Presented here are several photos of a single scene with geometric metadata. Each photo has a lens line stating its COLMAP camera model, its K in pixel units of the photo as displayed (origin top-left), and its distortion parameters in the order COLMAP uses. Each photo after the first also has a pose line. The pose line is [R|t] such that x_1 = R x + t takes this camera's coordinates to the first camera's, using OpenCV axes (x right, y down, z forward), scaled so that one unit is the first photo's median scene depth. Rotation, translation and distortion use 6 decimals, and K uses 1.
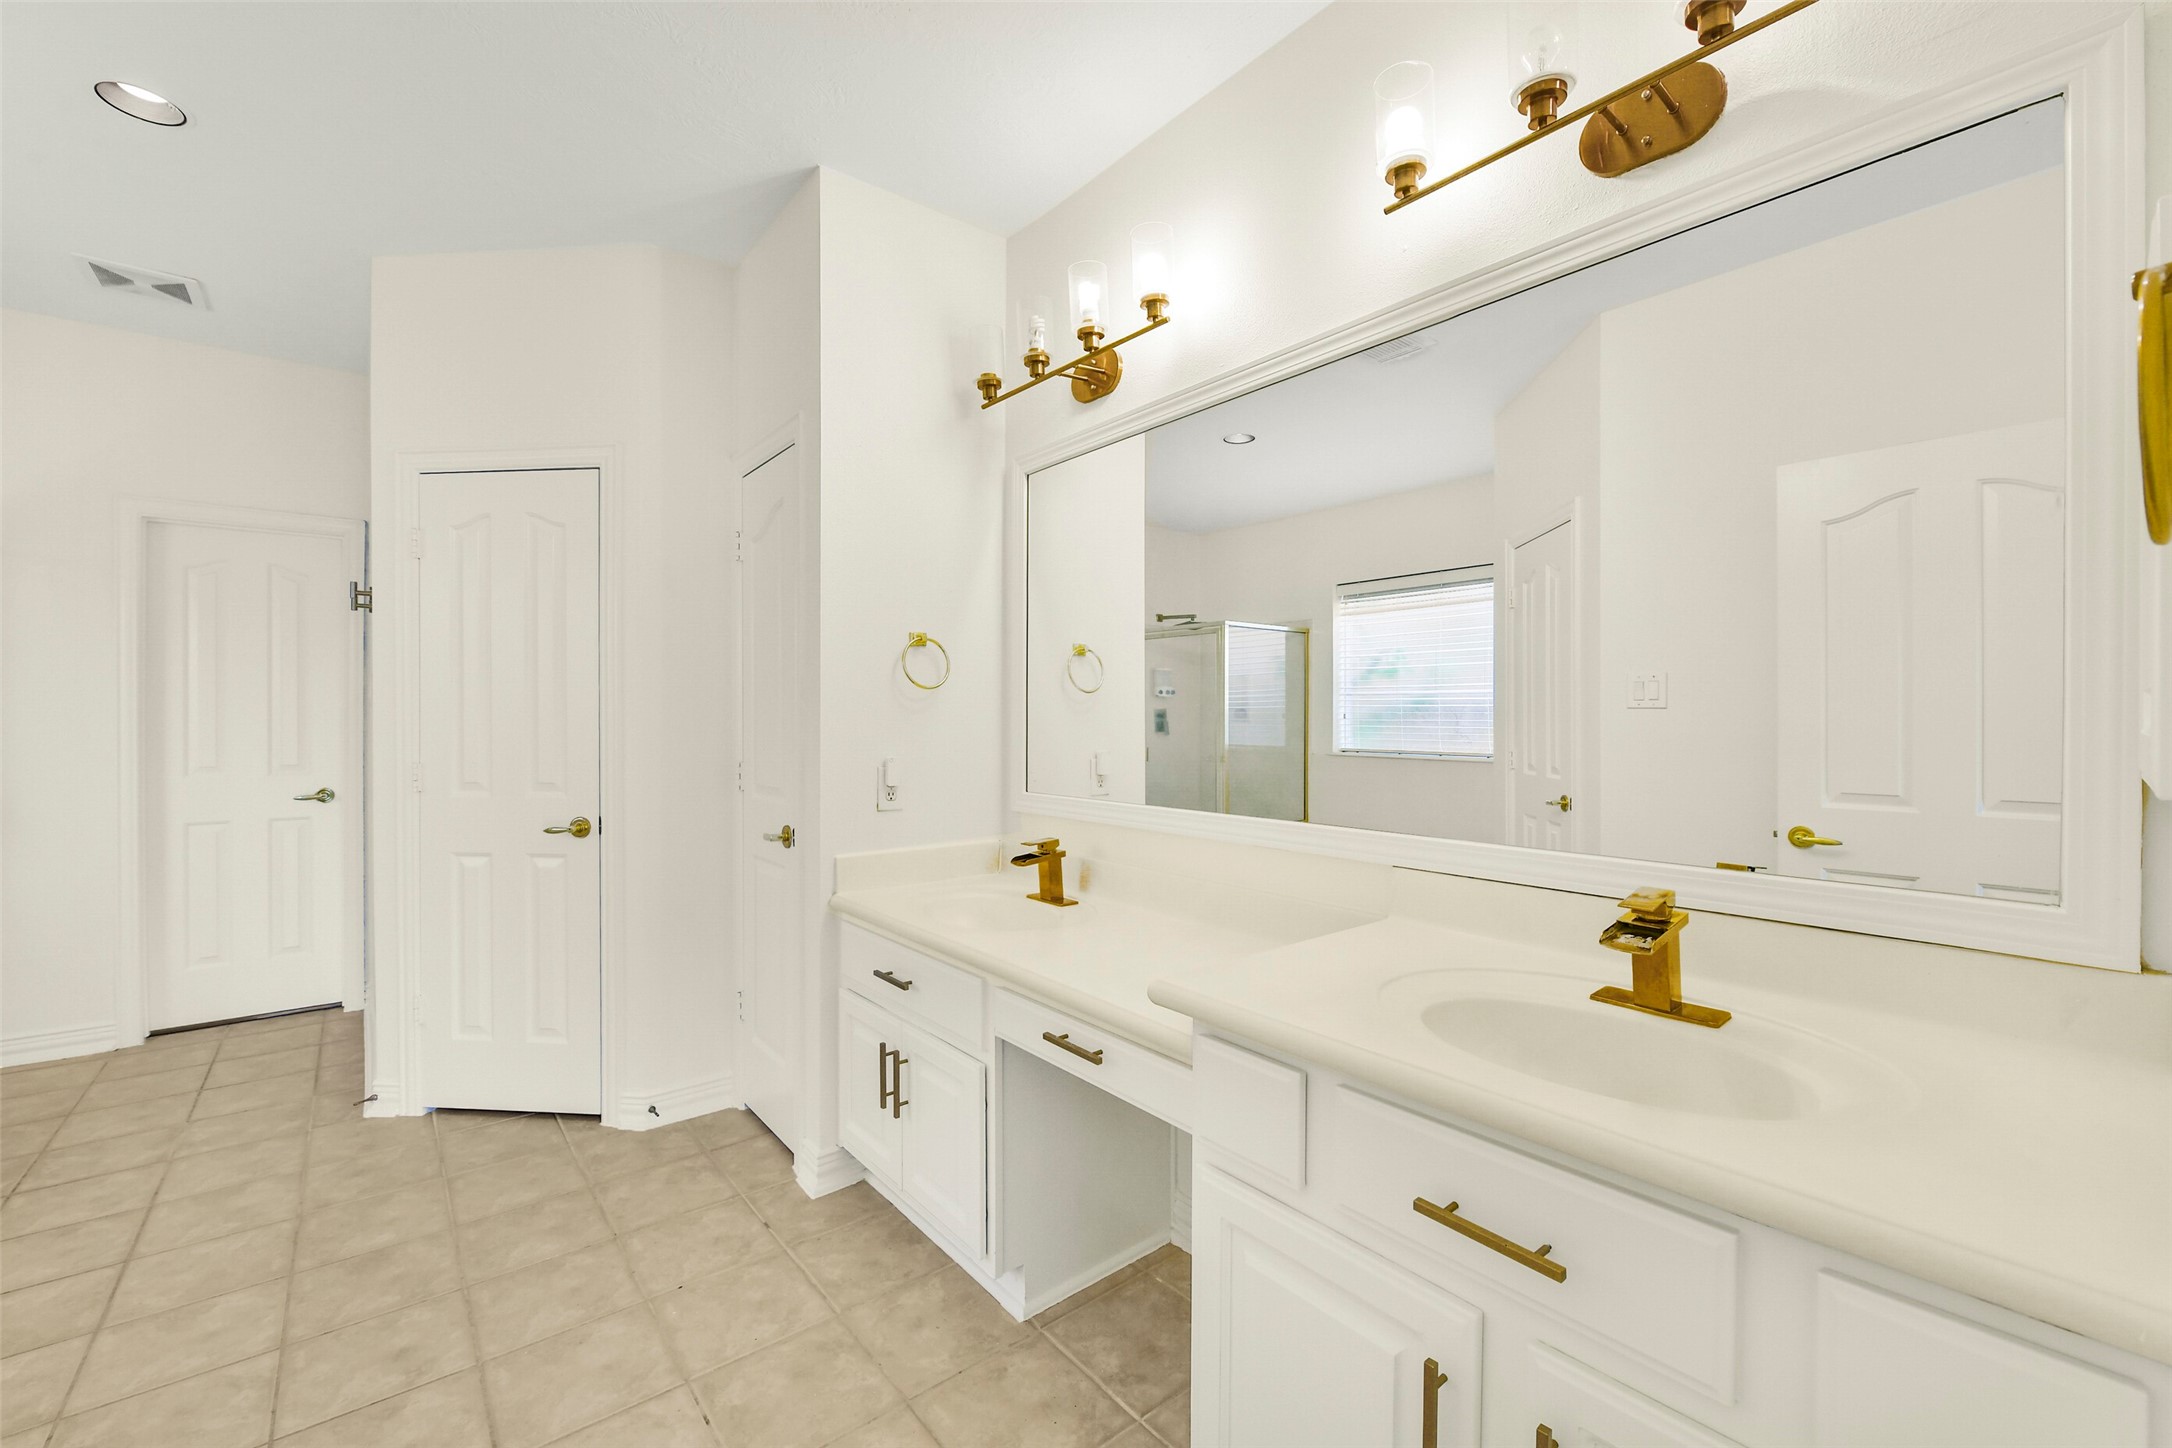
lens RADIAL K [[876.2, 0, 1089.3], [0, 876.2, 722.8], [0, 0, 1]] dist [-0.009056, -0.000010]
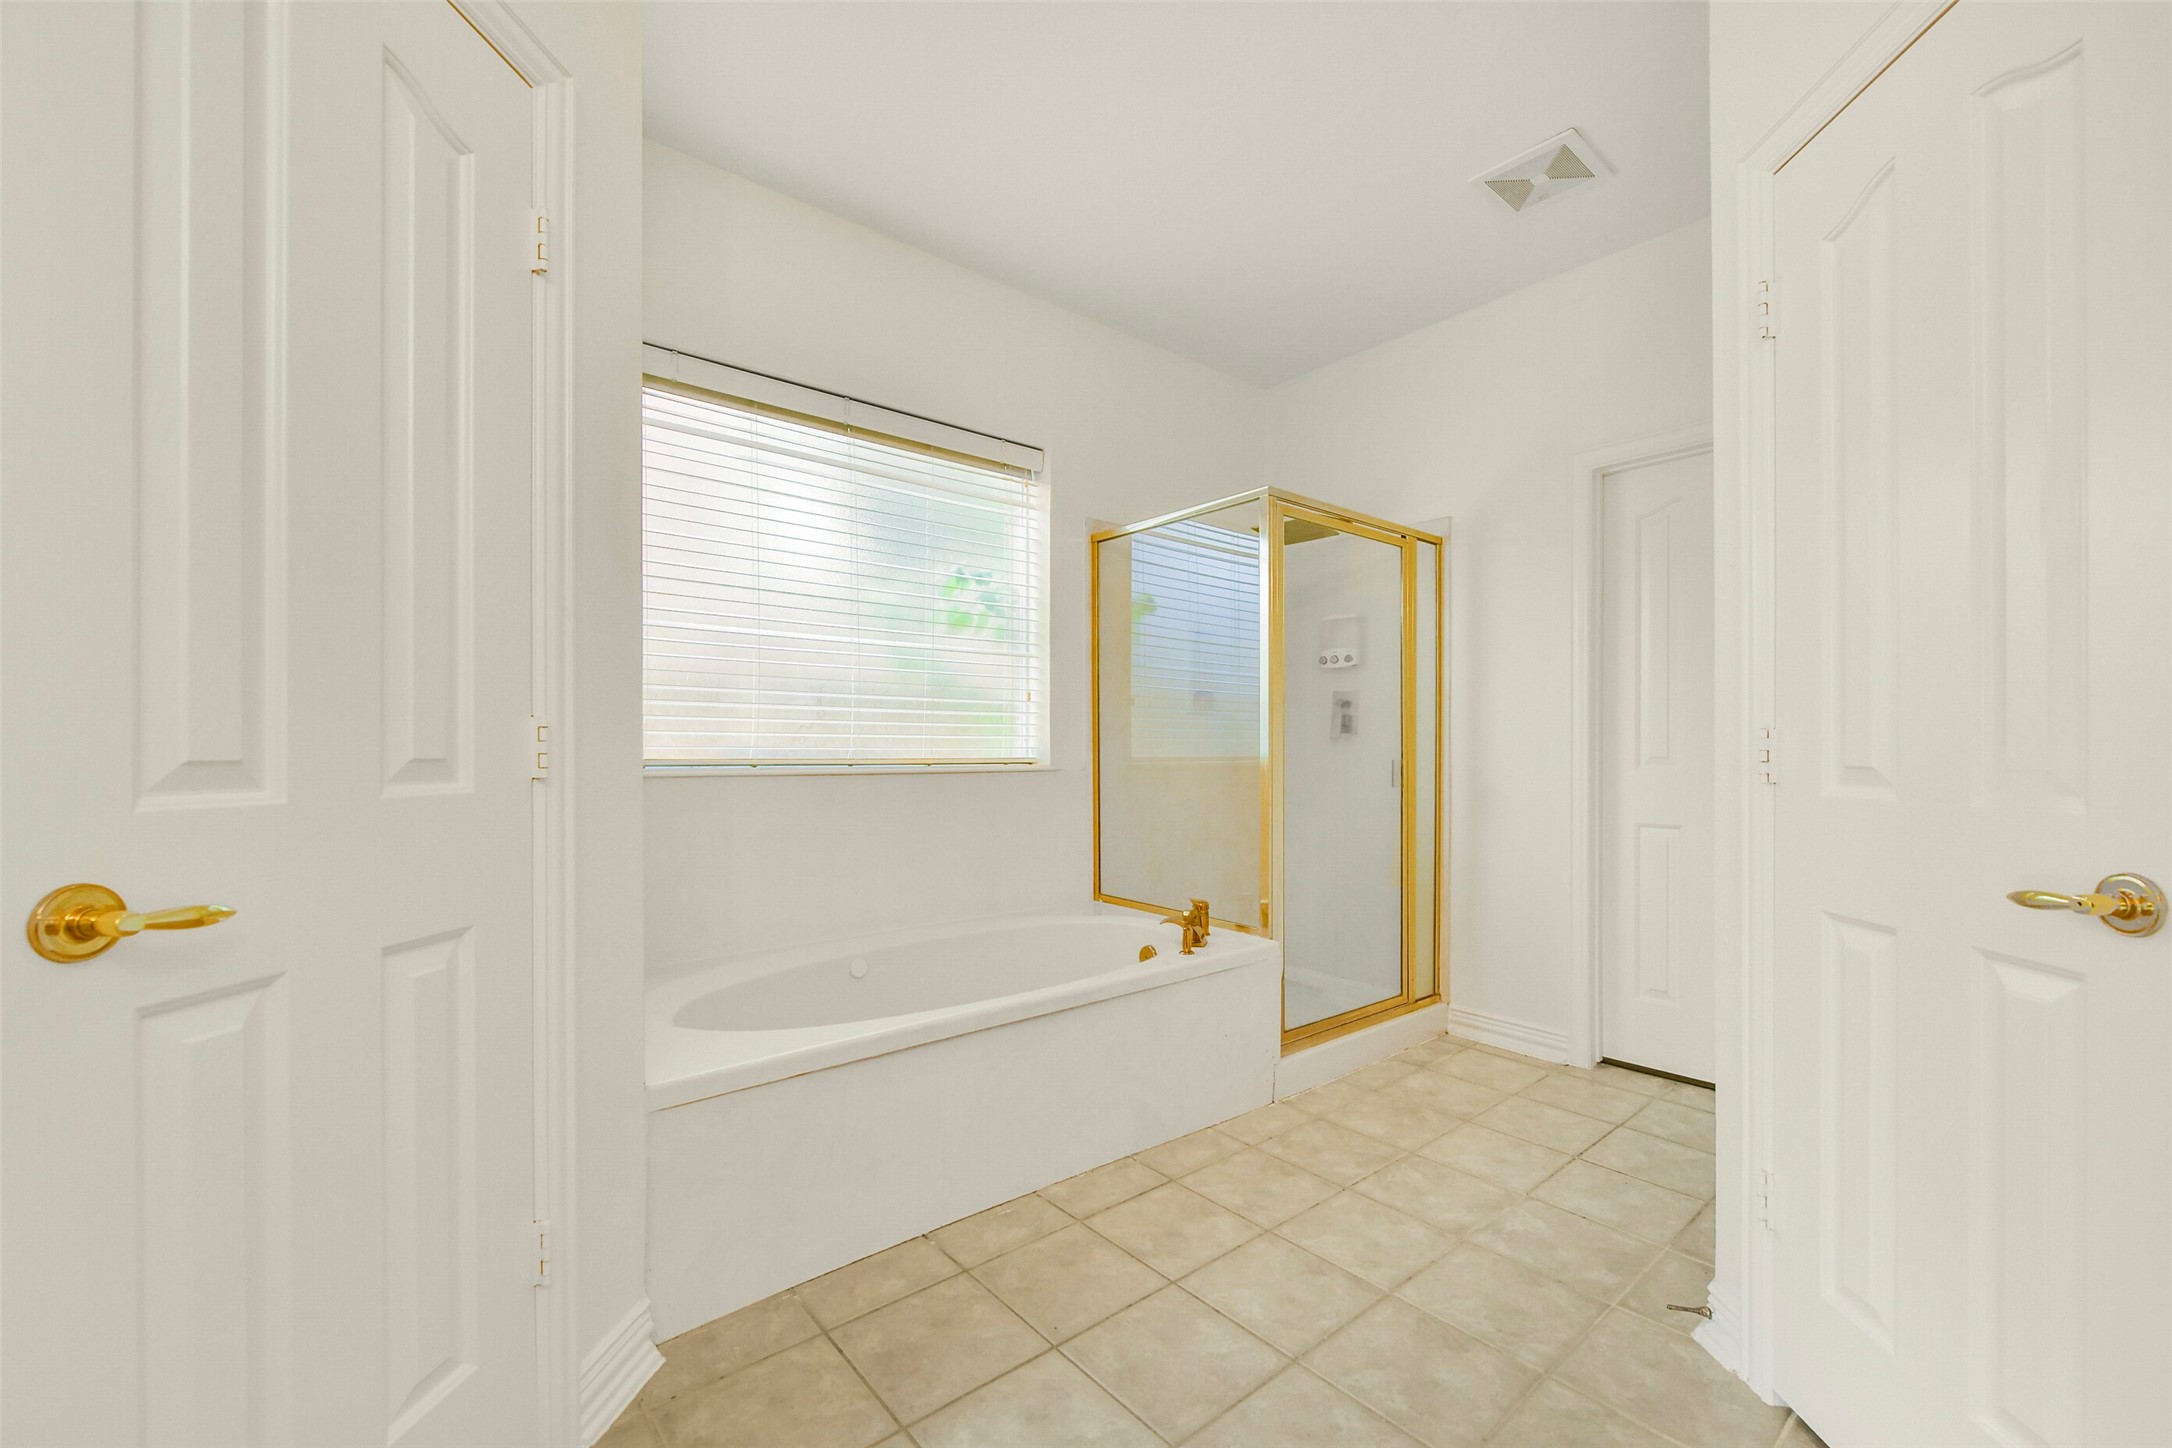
lens RADIAL K [[876.2, 0, 1097.8], [0, 876.2, 756.5], [0, 0, 1]] dist [-0.009056, -0.000010]
pose [[0.006309, 0.003884, -0.999973, -0.259510], [-0.005190, 0.999979, 0.003851, 0.064859], [0.999967, 0.005166, 0.006329, 0.612240]]
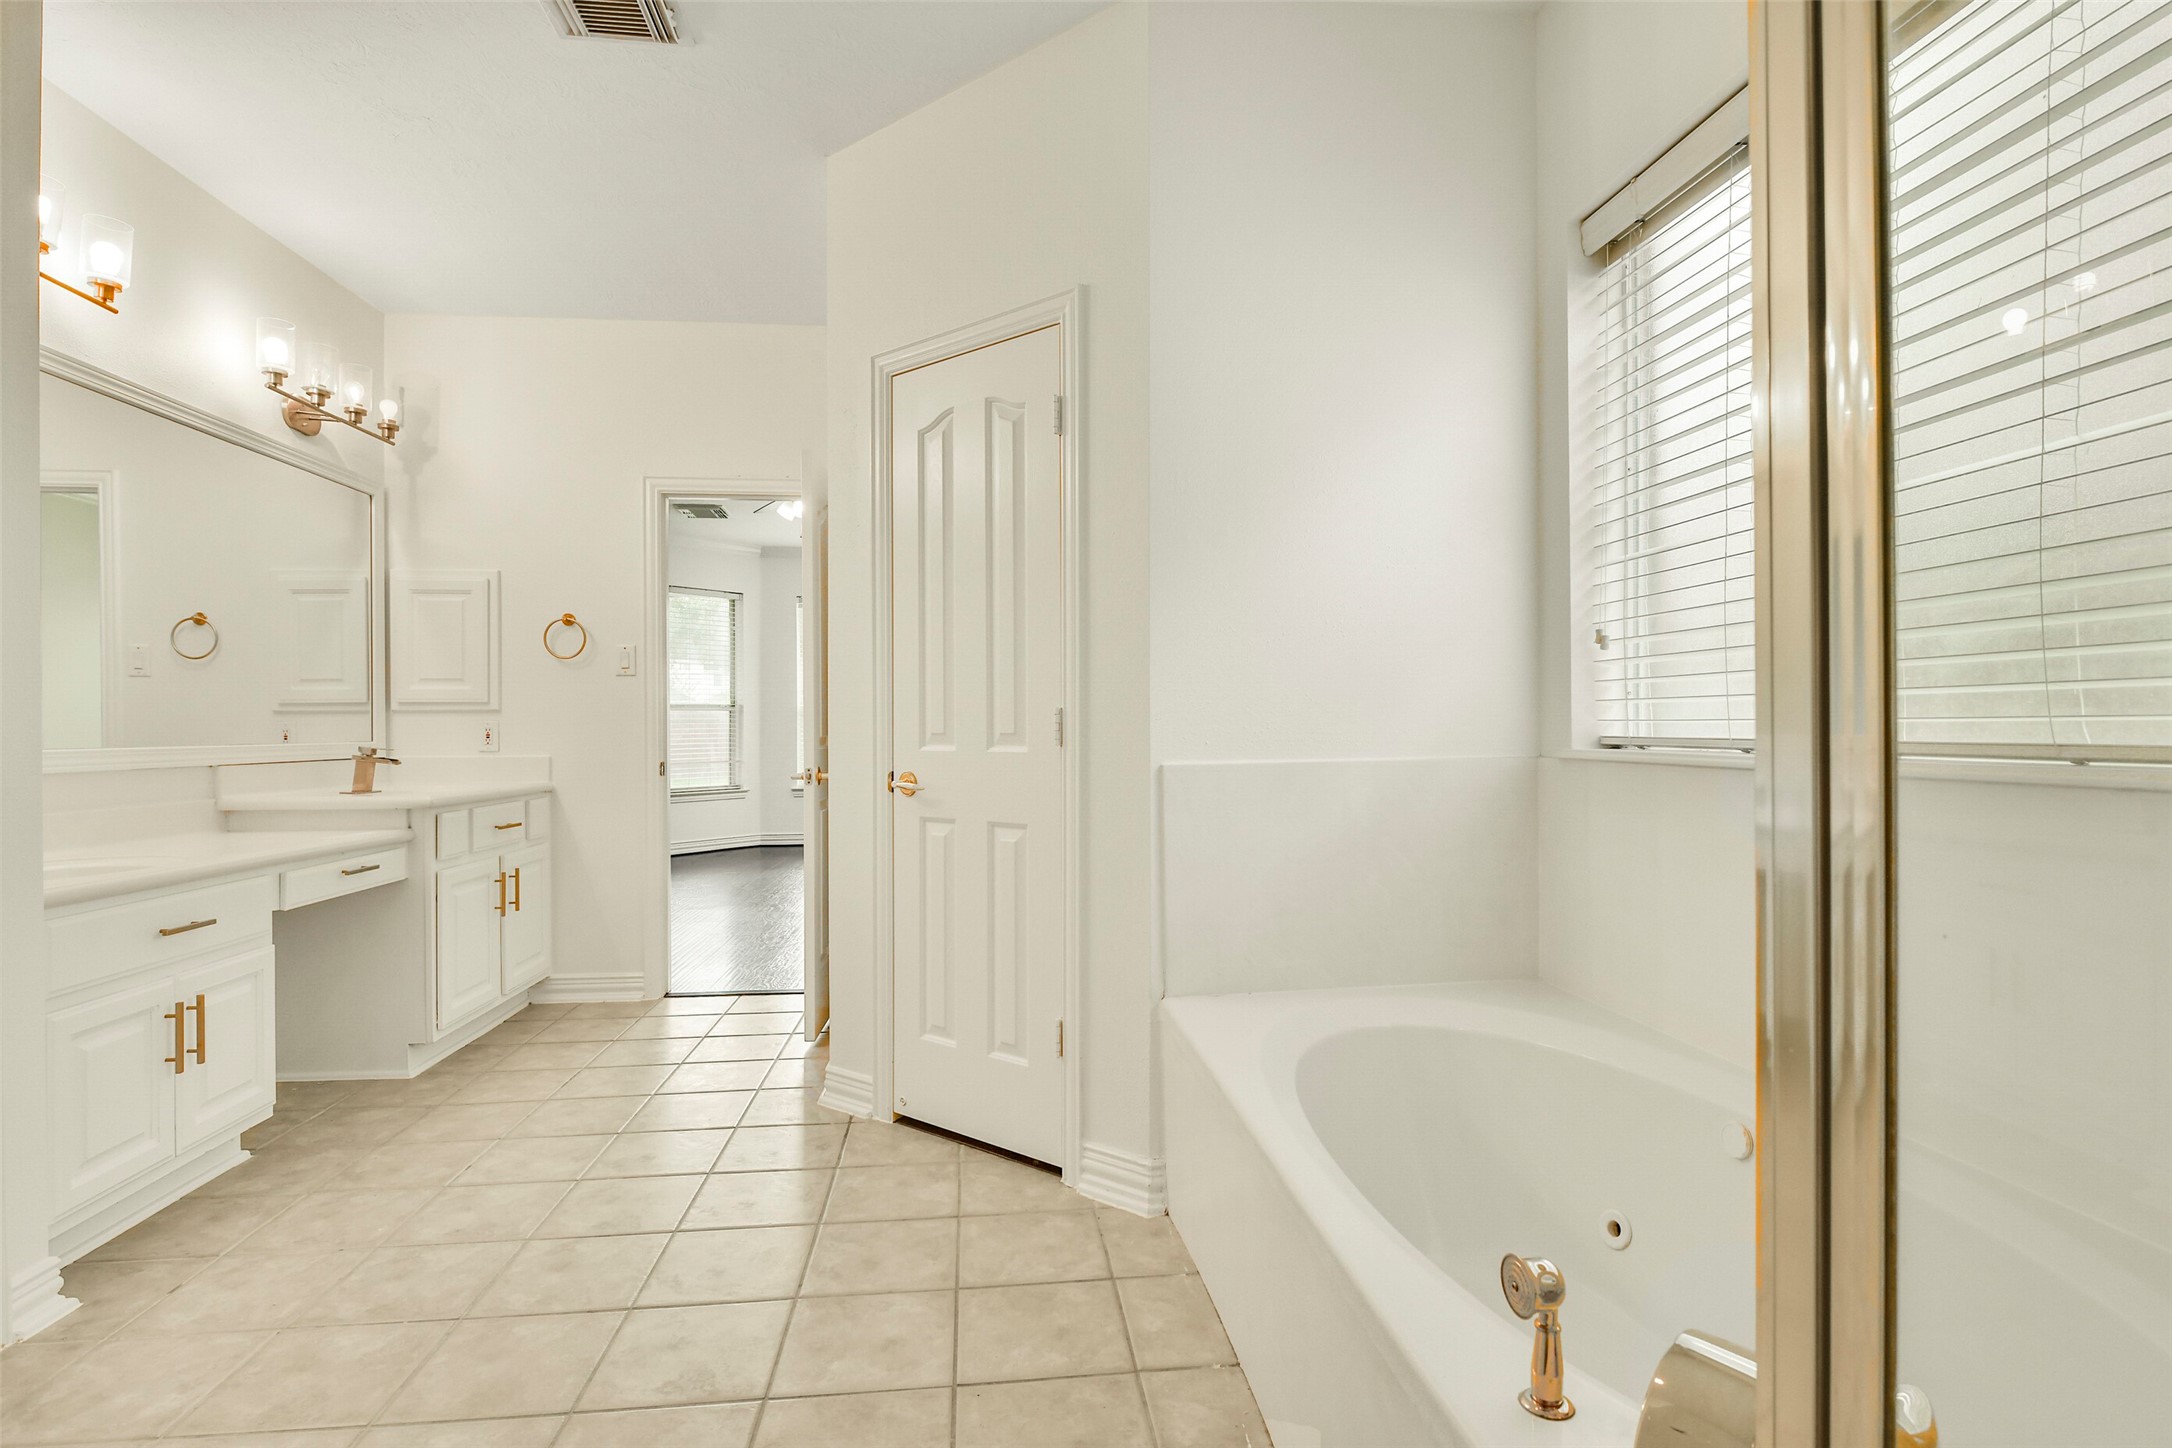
lens RADIAL K [[1072.3, 0, 1093.1], [0, 1072.3, 725.8], [0, 0, 1]] dist [-0.001186, -0.000291]
pose [[-0.835722, 0.005229, 0.549128, -1.287190], [0.008442, 0.999959, 0.003327, 0.059703], [-0.549088, 0.007416, -0.835732, 1.091666]]
